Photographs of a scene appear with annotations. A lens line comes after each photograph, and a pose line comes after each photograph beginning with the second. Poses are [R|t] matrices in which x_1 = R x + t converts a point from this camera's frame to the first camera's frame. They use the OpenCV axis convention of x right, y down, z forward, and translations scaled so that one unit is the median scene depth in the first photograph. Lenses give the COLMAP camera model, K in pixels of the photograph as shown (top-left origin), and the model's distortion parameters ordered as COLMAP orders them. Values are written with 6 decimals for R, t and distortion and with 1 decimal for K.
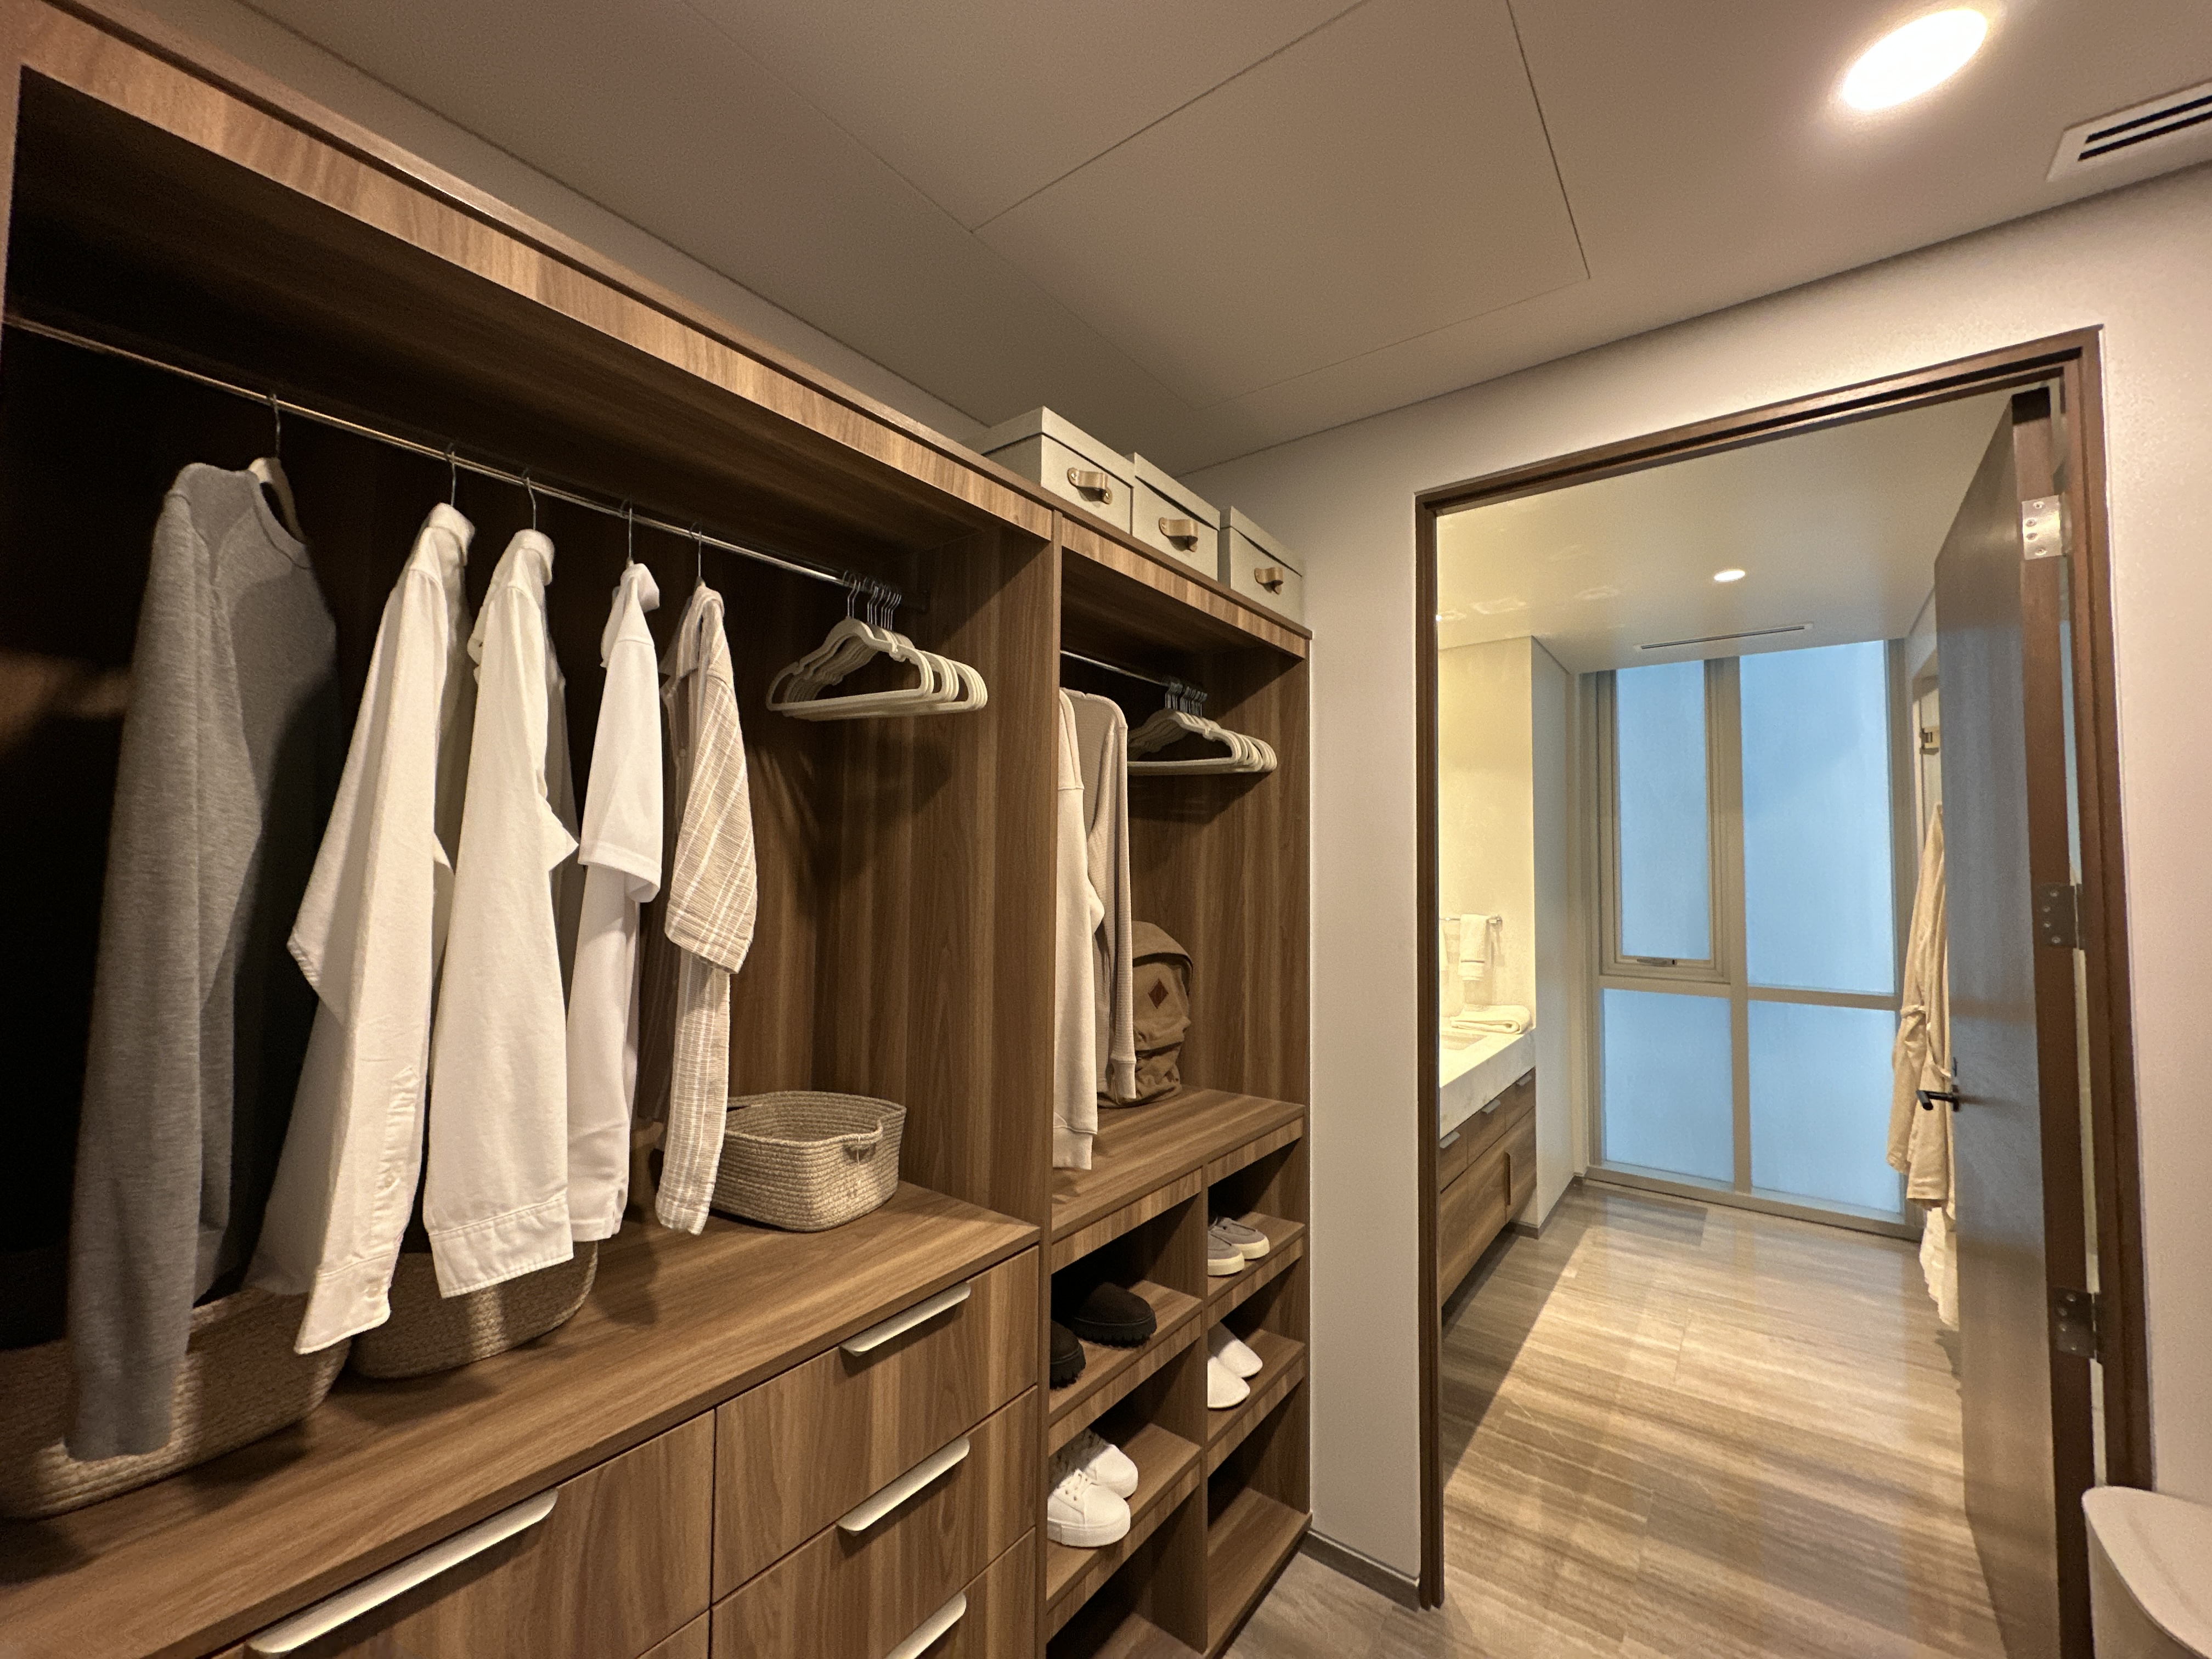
lens RADIAL K [[889.6, 0, 1105.6], [0, 889.6, 827.2], [0, 0, 1]] dist [-0.003158, 0.000570]
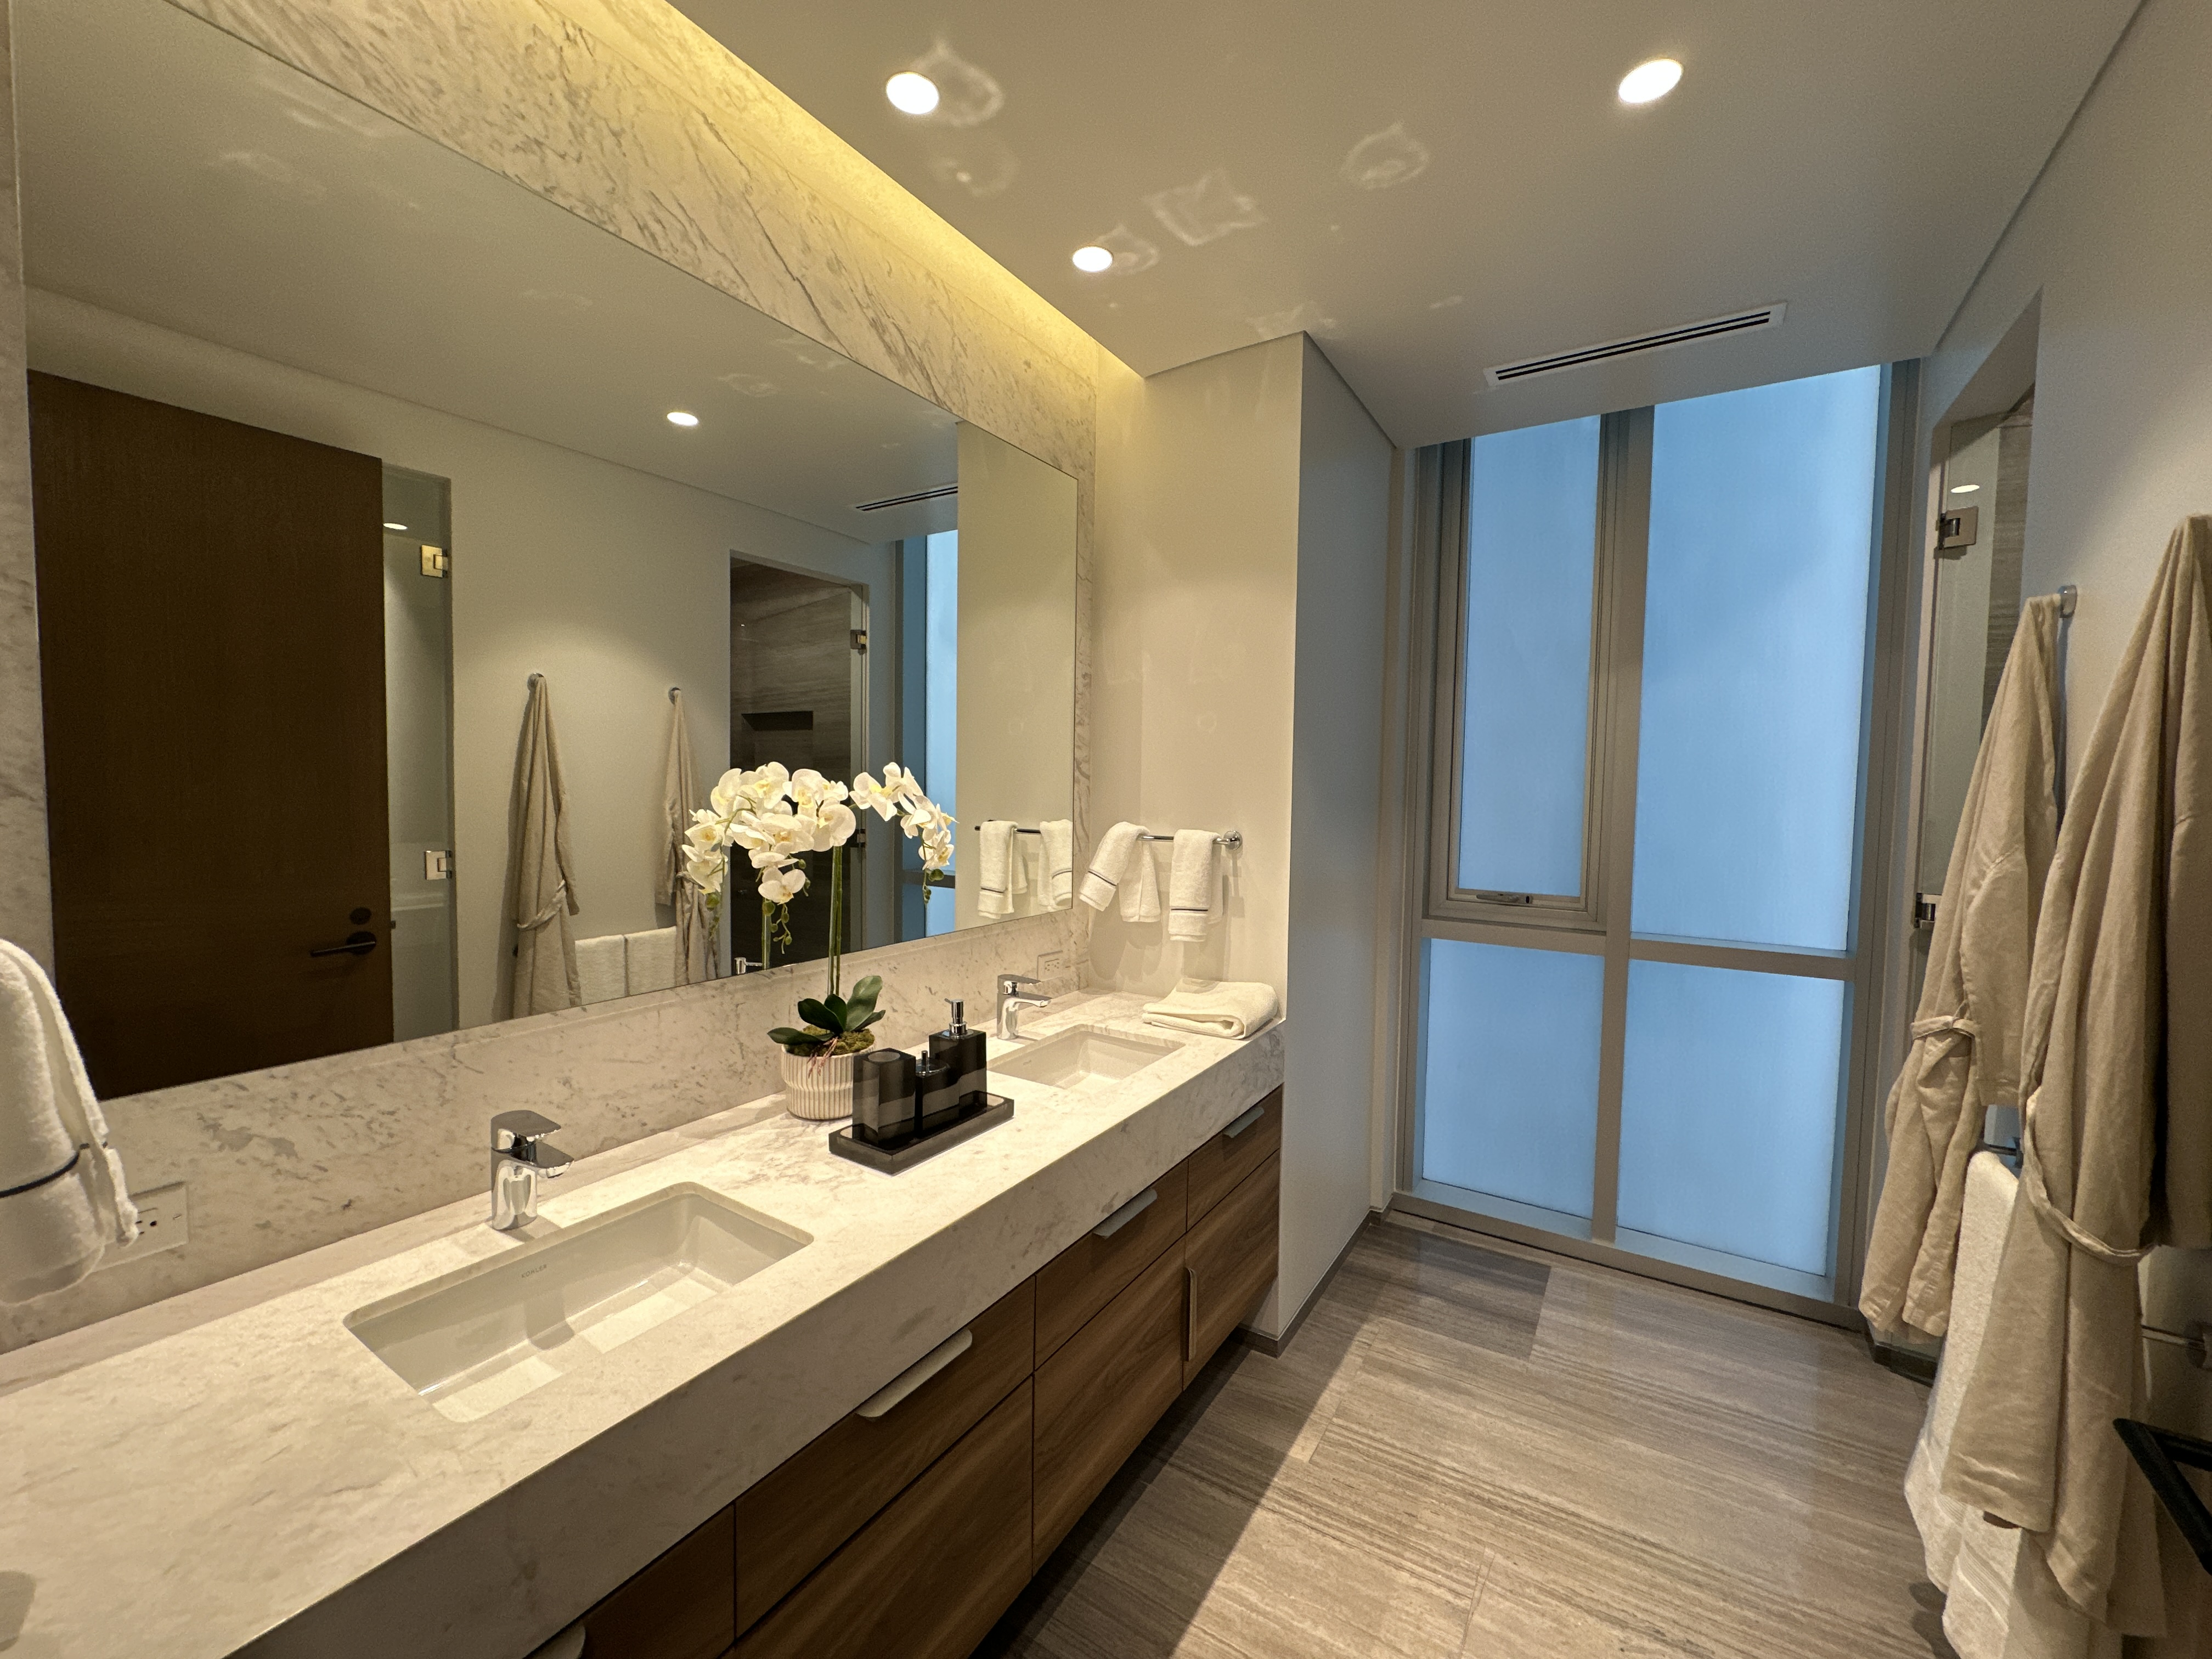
lens RADIAL K [[889.6, 0, 1113.7], [0, 889.6, 831.2], [0, 0, 1]] dist [-0.003158, 0.000570]
pose [[0.996114, -0.001634, 0.088063, 0.307954], [-0.007729, 0.994348, 0.105886, 0.037802], [-0.087738, -0.106155, 0.990471, 0.424444]]
